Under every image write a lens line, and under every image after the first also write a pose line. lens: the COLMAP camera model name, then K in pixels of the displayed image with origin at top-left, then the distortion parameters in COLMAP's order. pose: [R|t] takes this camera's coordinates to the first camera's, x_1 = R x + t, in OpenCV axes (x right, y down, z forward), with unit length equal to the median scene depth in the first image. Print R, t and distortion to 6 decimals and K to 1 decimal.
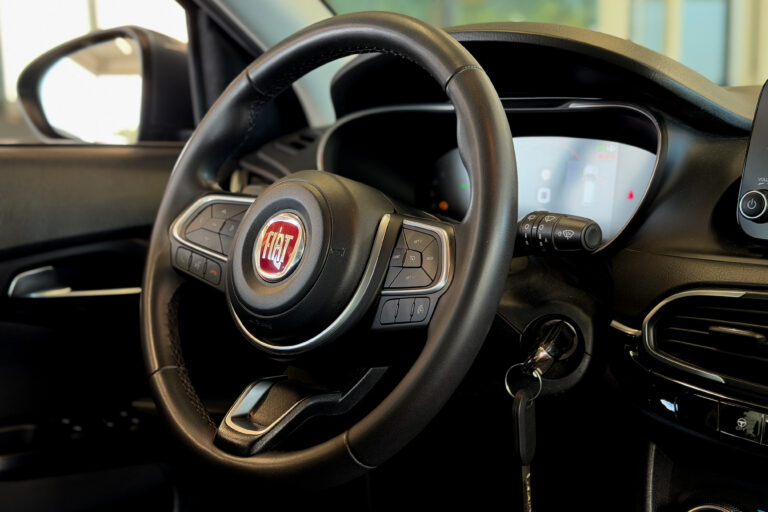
lens RADIAL K [[1057.2, 0, 385.2], [0, 1057.2, 258.0], [0, 0, 1]] dist [0.183774, 0.000000]
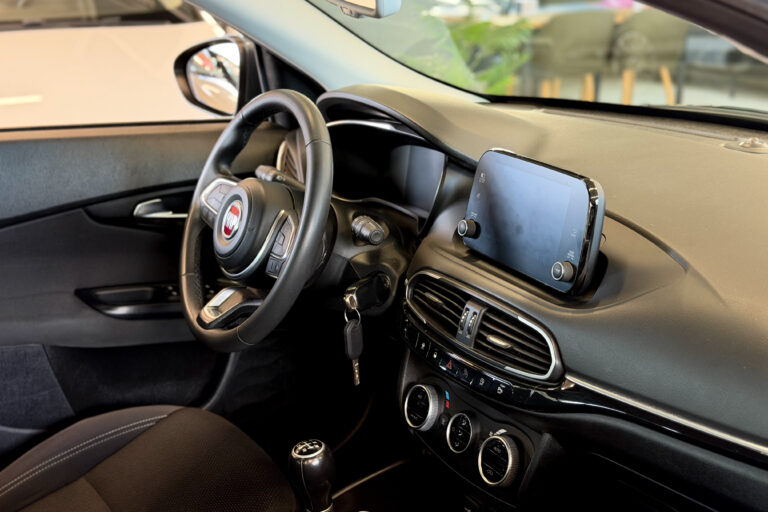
lens RADIAL K [[1057.2, 0, 382.9], [0, 1057.2, 254.5], [0, 0, 1]] dist [0.183774, 0.000000]
pose [[0.958366, 0.106547, -0.264921, 0.557055], [-0.066319, 0.985461, 0.156425, -0.222447], [0.277736, -0.132343, 0.951498, -0.599331]]
